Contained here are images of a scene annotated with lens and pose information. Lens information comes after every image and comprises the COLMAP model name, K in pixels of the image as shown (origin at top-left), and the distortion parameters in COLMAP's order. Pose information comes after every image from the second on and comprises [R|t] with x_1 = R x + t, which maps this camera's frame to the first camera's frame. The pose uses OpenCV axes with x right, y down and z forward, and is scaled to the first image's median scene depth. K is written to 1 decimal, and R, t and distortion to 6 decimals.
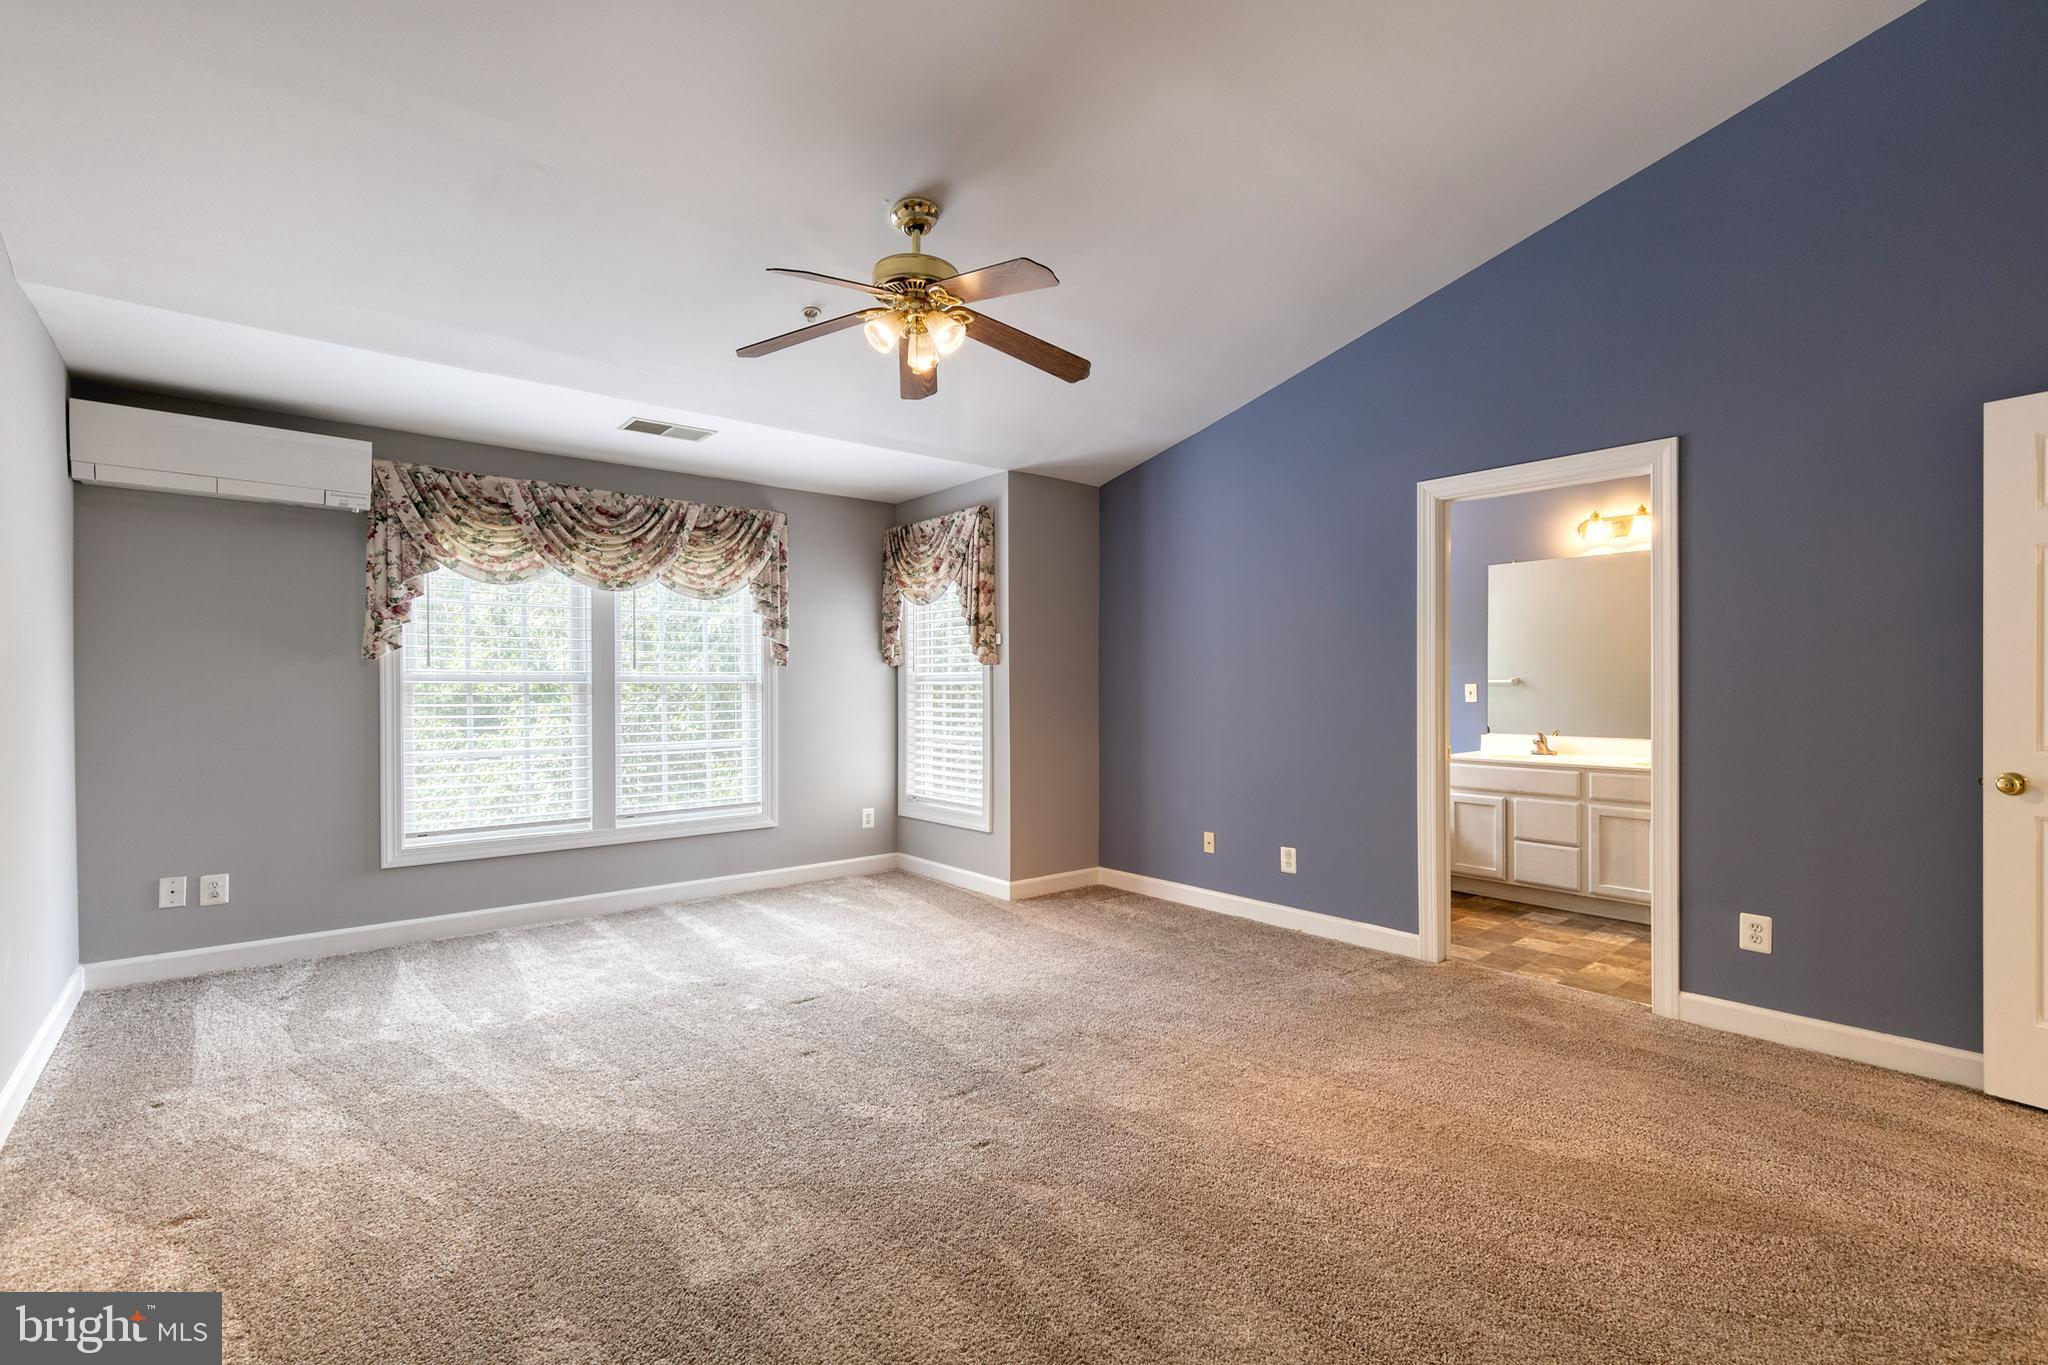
lens RADIAL K [[943.3, 0, 1035.9], [0, 943.3, 688.4], [0, 0, 1]] dist [0.006227, -0.000660]
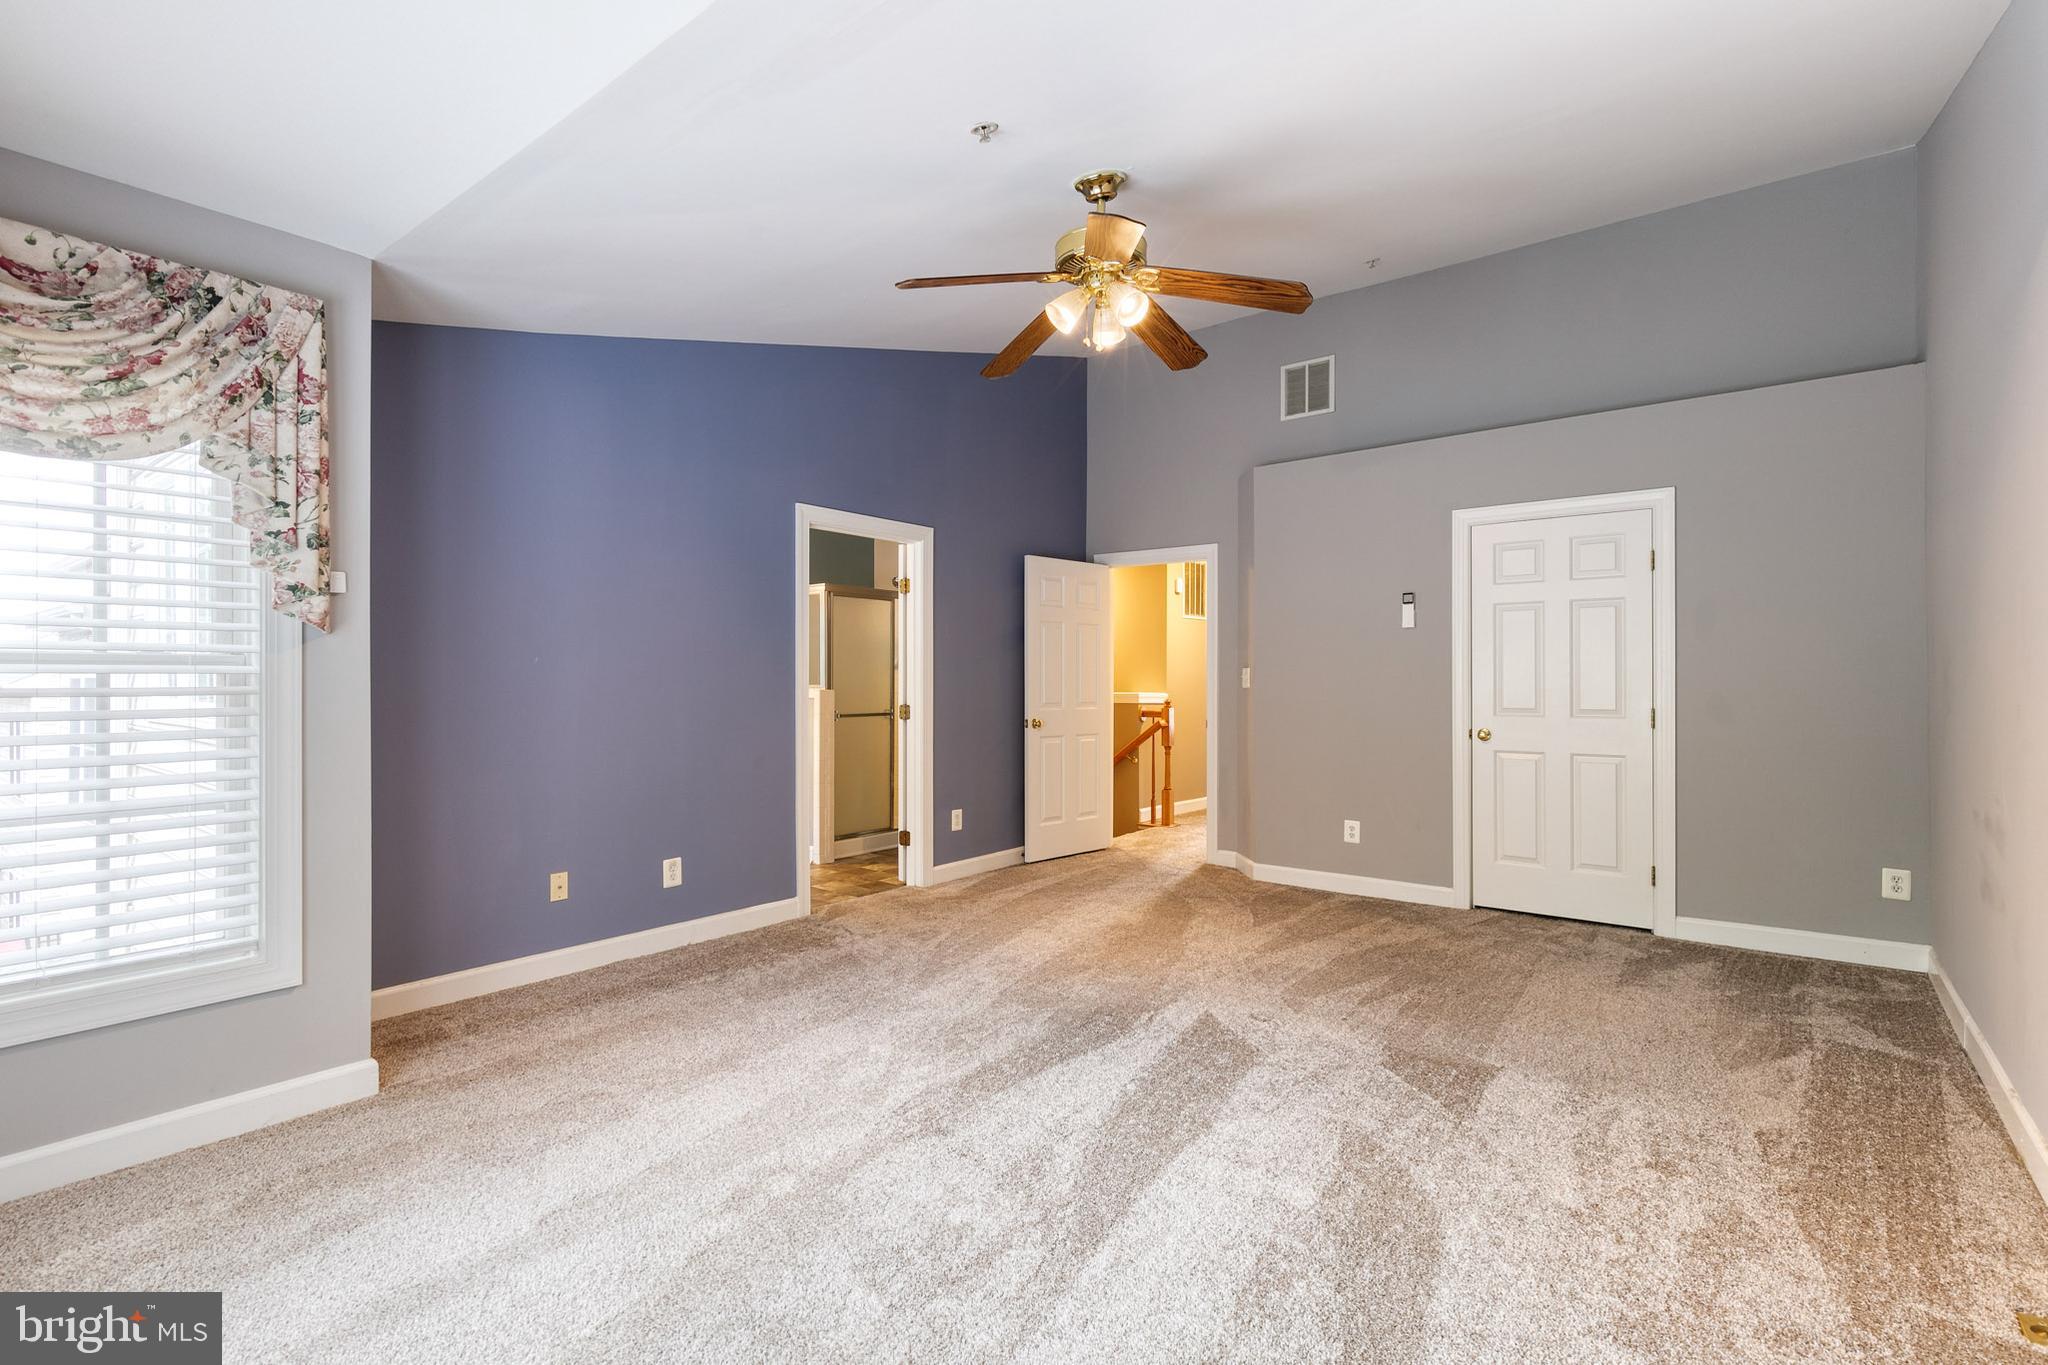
lens RADIAL K [[943.3, 0, 1035.9], [0, 943.3, 688.4], [0, 0, 1]] dist [0.006227, -0.000660]
pose [[-0.218366, -0.003323, 0.975861, -0.690496], [0.005611, 0.999973, 0.004660, 0.003317], [-0.975851, 0.006493, -0.218342, 0.856610]]
